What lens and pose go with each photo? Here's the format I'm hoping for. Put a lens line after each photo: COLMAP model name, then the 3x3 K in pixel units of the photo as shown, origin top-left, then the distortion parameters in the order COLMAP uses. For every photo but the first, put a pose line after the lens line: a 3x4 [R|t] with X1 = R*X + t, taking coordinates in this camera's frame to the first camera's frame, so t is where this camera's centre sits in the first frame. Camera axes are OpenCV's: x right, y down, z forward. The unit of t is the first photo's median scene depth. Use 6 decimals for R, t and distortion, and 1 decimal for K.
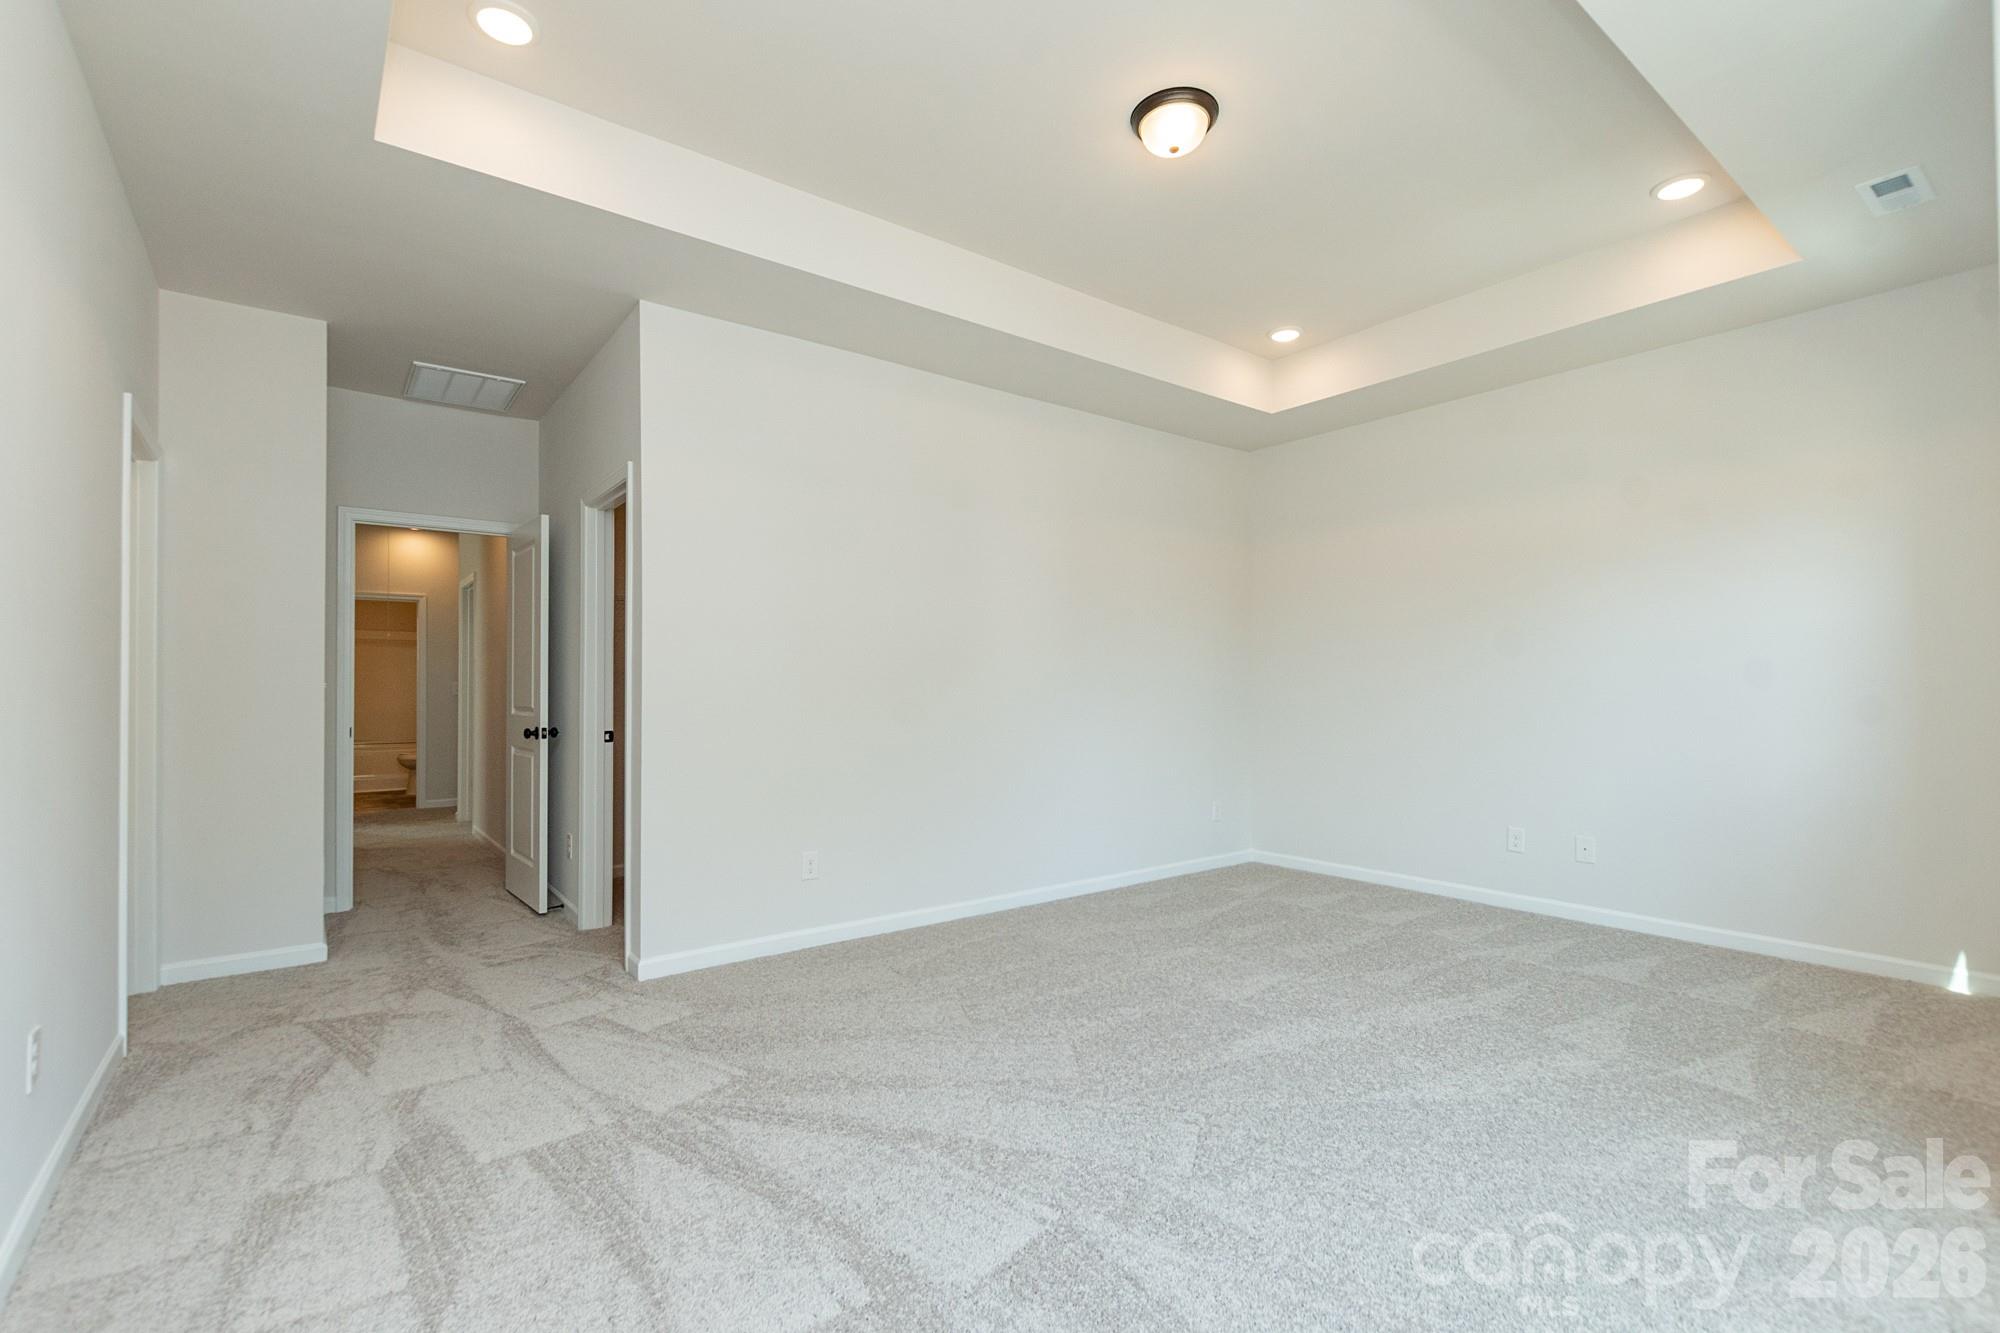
lens RADIAL K [[935.3, 0, 1011.5], [0, 935.3, 701.1], [0, 0, 1]] dist [-0.000116, -0.000297]
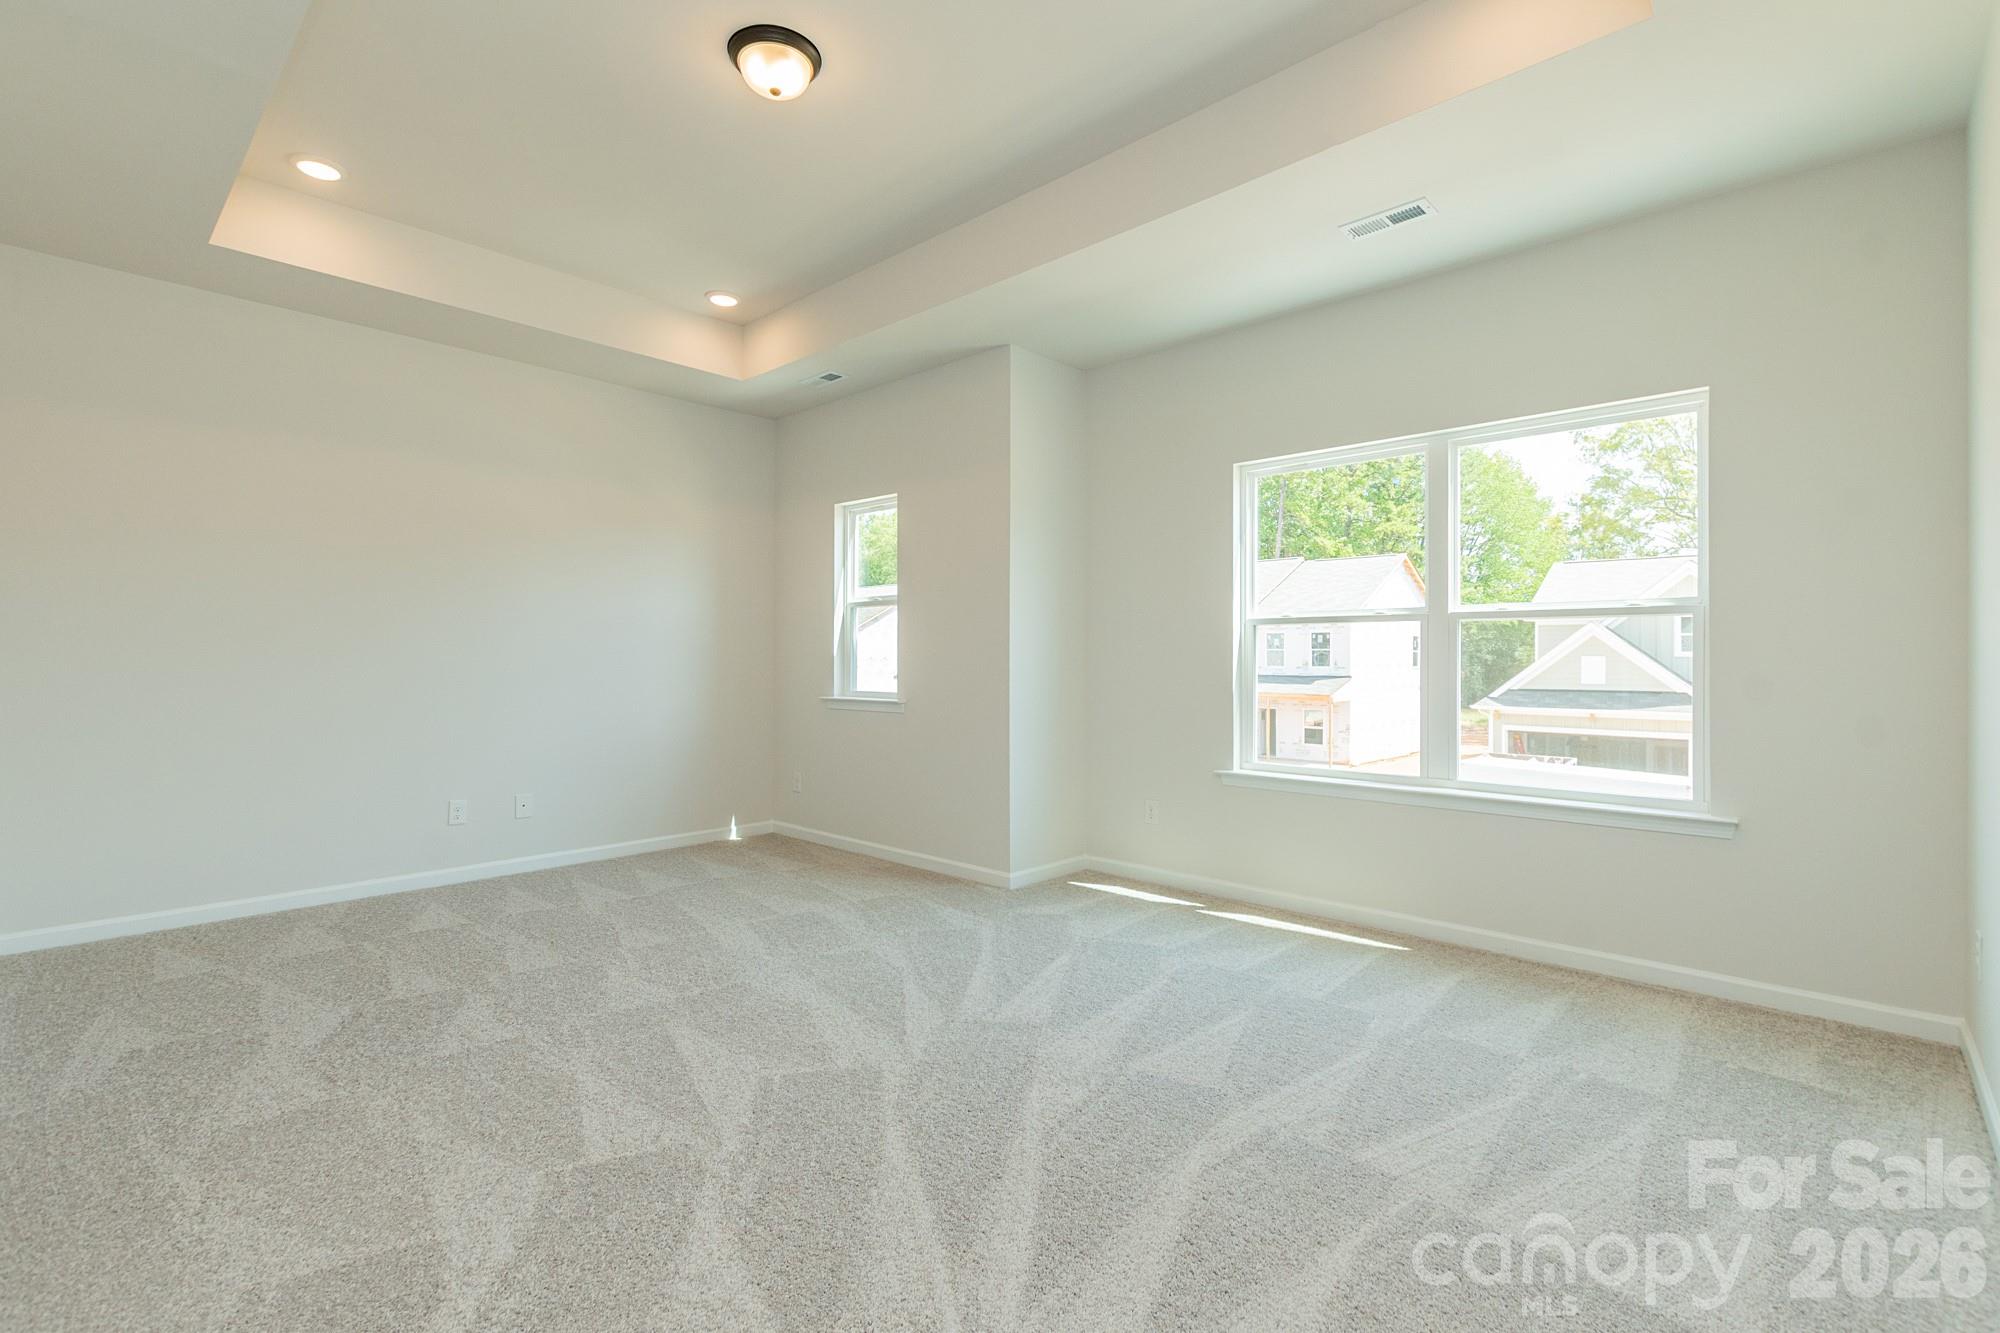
lens RADIAL K [[883.1, 0, 1022.7], [0, 883.1, 666.3], [0, 0, 1]] dist [-0.001104, -0.000213]
pose [[-0.180476, -0.005316, 0.983565, -0.636701], [0.009805, 0.999926, 0.007203, -0.006784], [-0.983531, 0.010944, -0.180410, 0.772169]]
